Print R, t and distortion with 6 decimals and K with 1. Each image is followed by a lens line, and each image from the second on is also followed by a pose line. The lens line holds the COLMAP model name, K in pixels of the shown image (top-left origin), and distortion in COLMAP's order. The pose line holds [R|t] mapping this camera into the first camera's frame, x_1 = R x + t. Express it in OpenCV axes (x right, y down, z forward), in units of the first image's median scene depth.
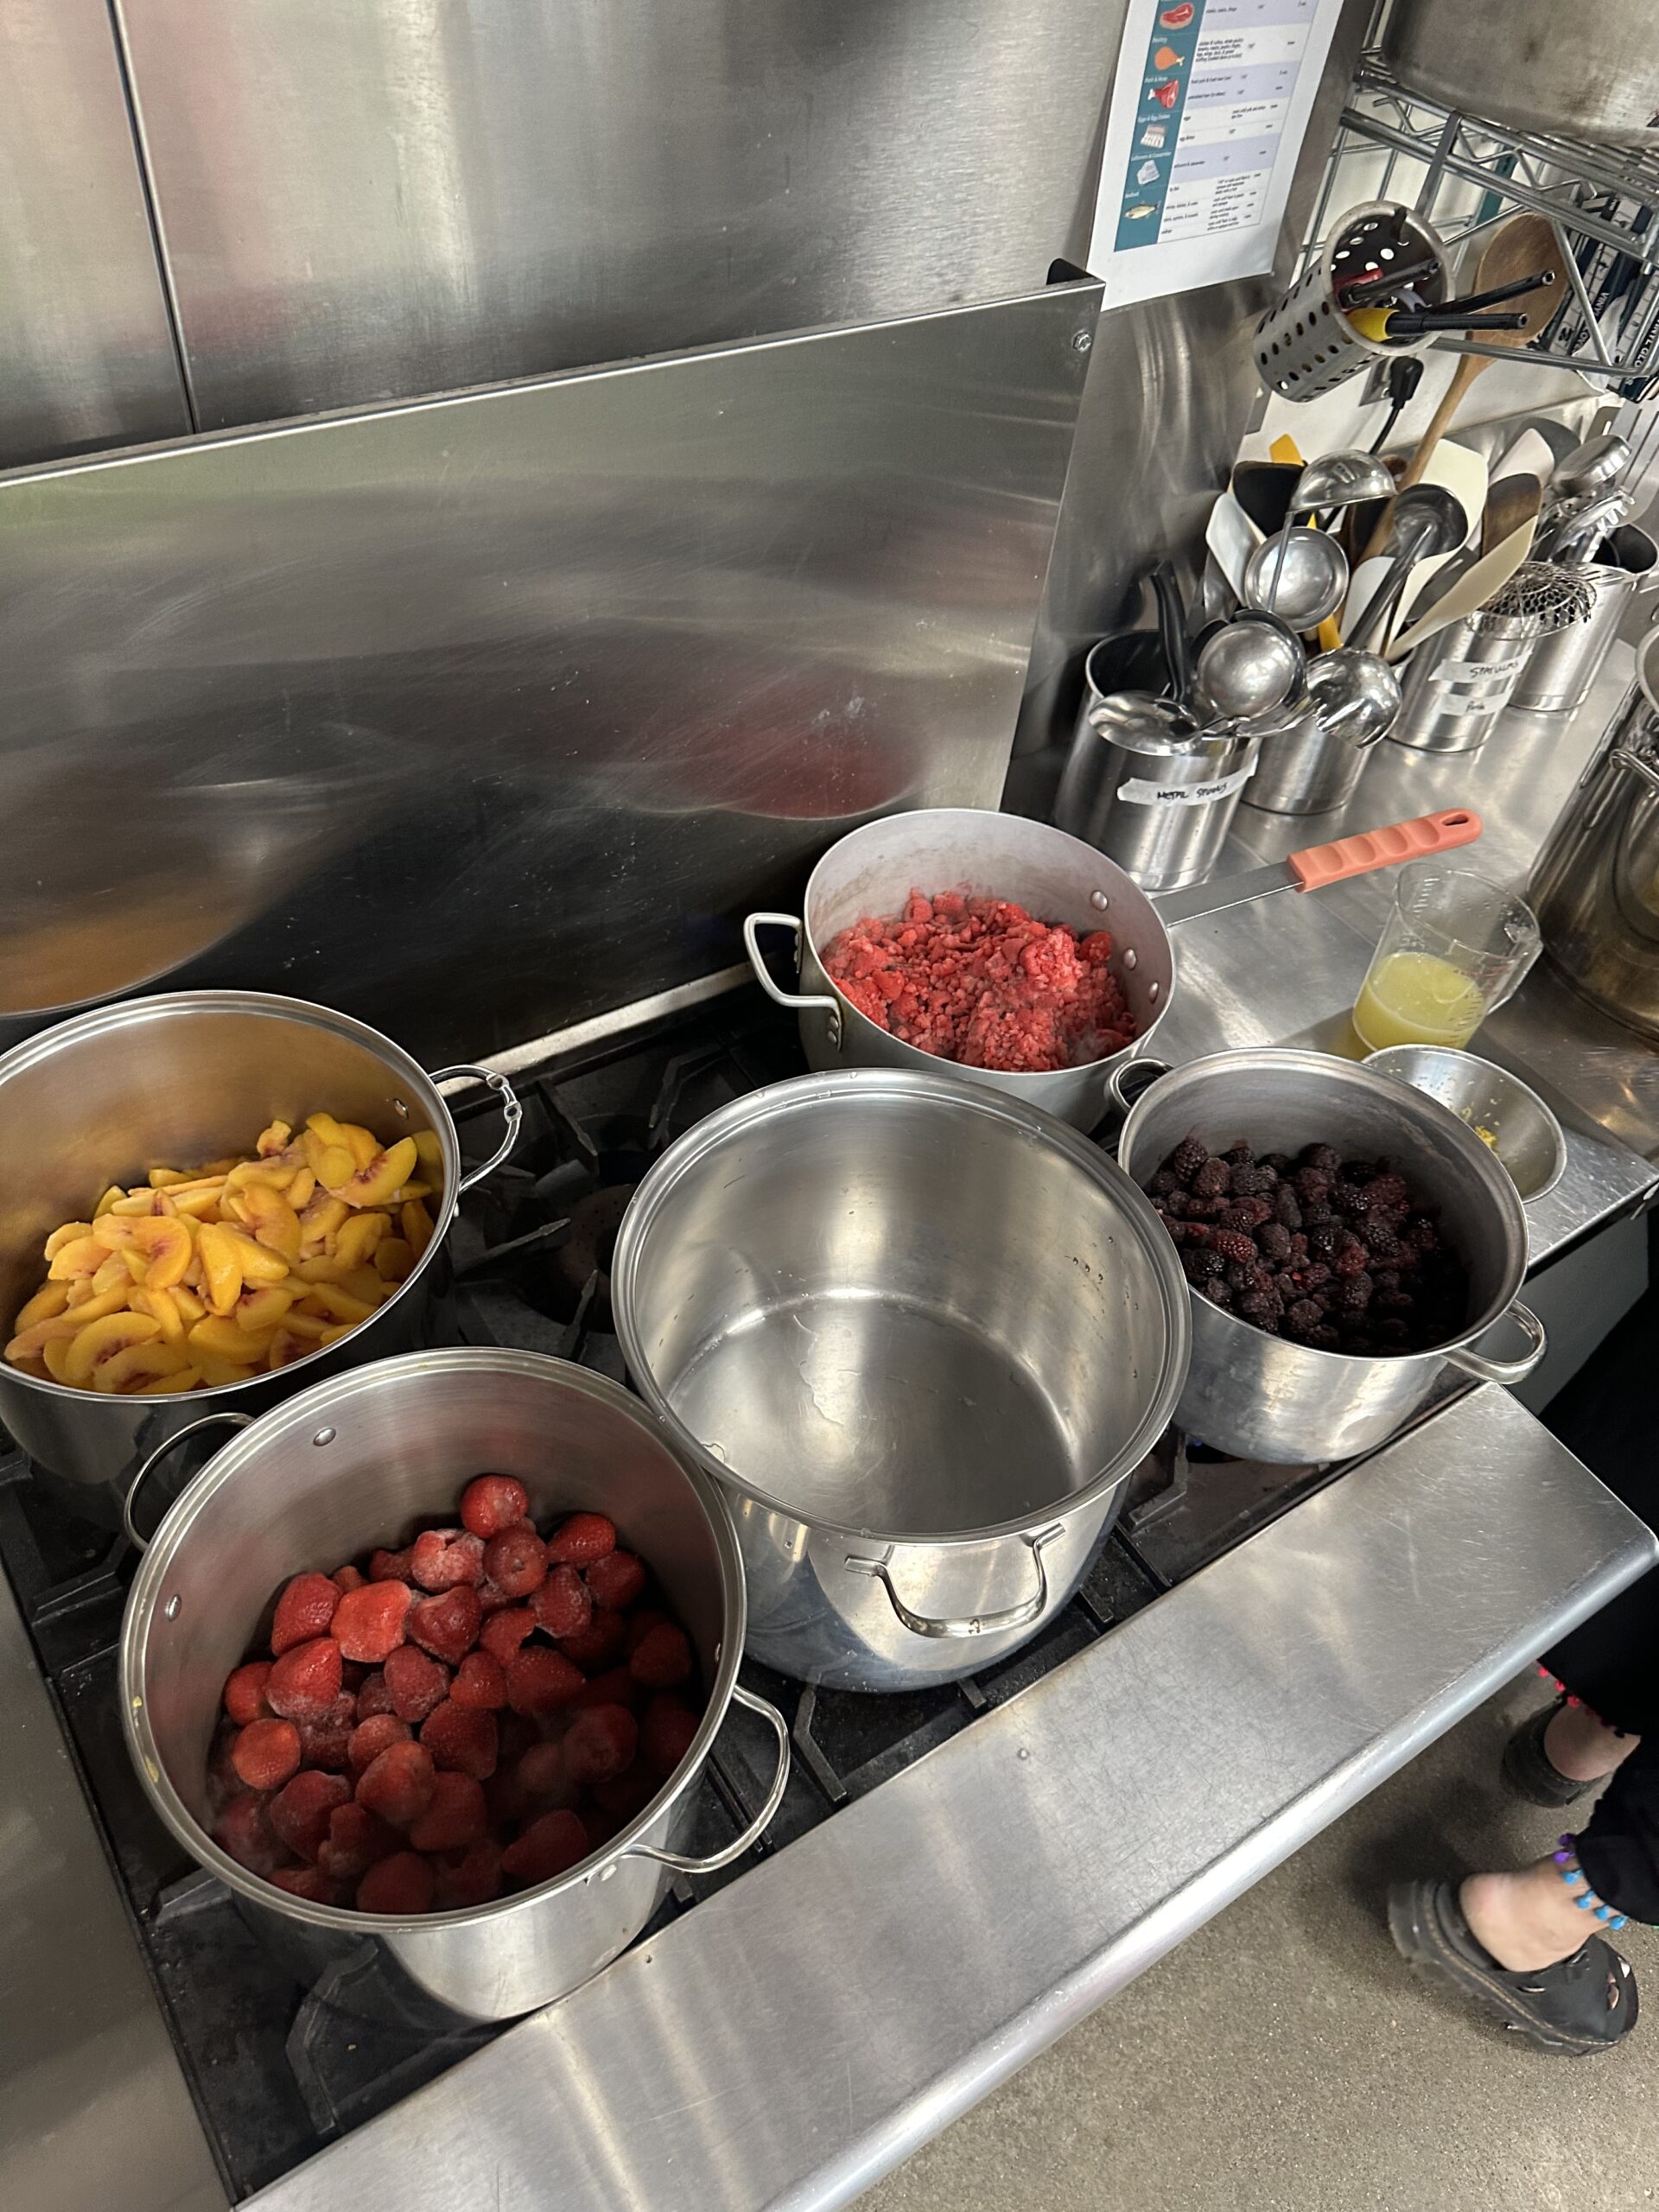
lens RADIAL K [[1577.4, 0, 870.9], [0, 1577.4, 1063.7], [0, 0, 1]] dist [-0.005977, -0.011770]
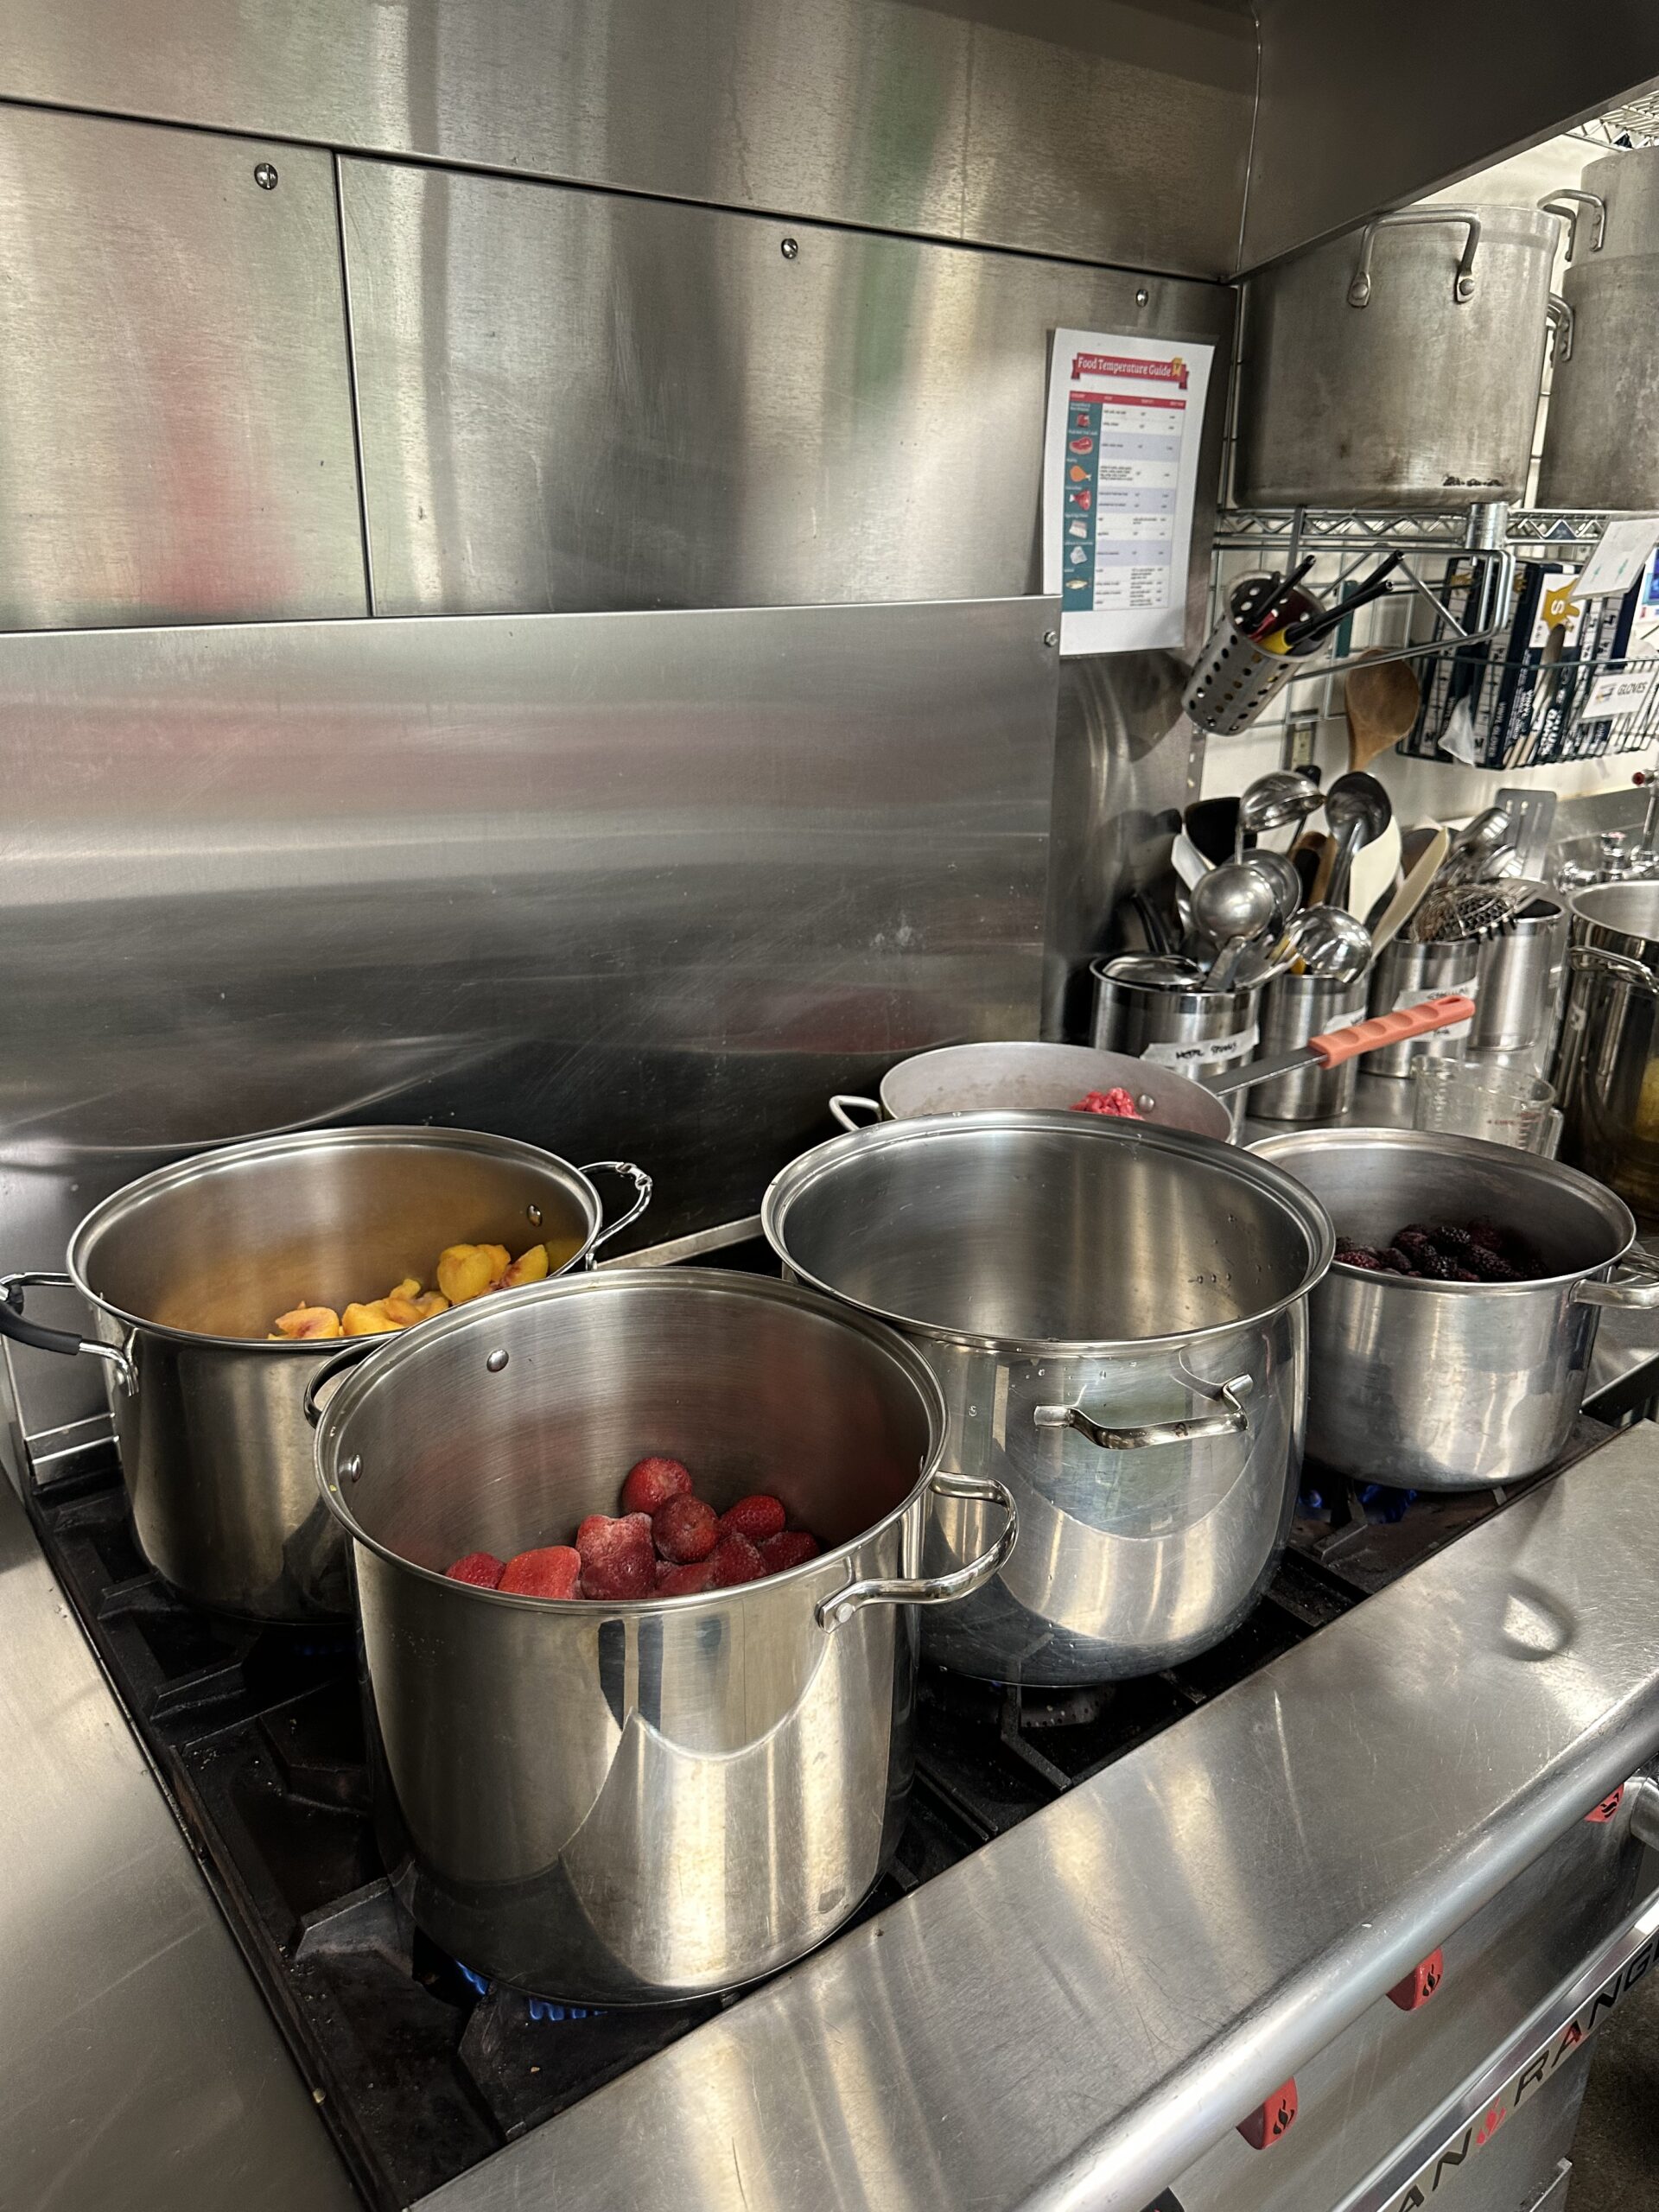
lens RADIAL K [[1577.4, 0, 830.9], [0, 1577.4, 1103.9], [0, 0, 1]] dist [-0.005977, -0.011770]
pose [[0.994203, -0.106401, 0.015490, -0.096365], [0.101711, 0.883929, -0.456426, 0.409545], [0.034872, 0.455356, 0.889626, 0.029192]]
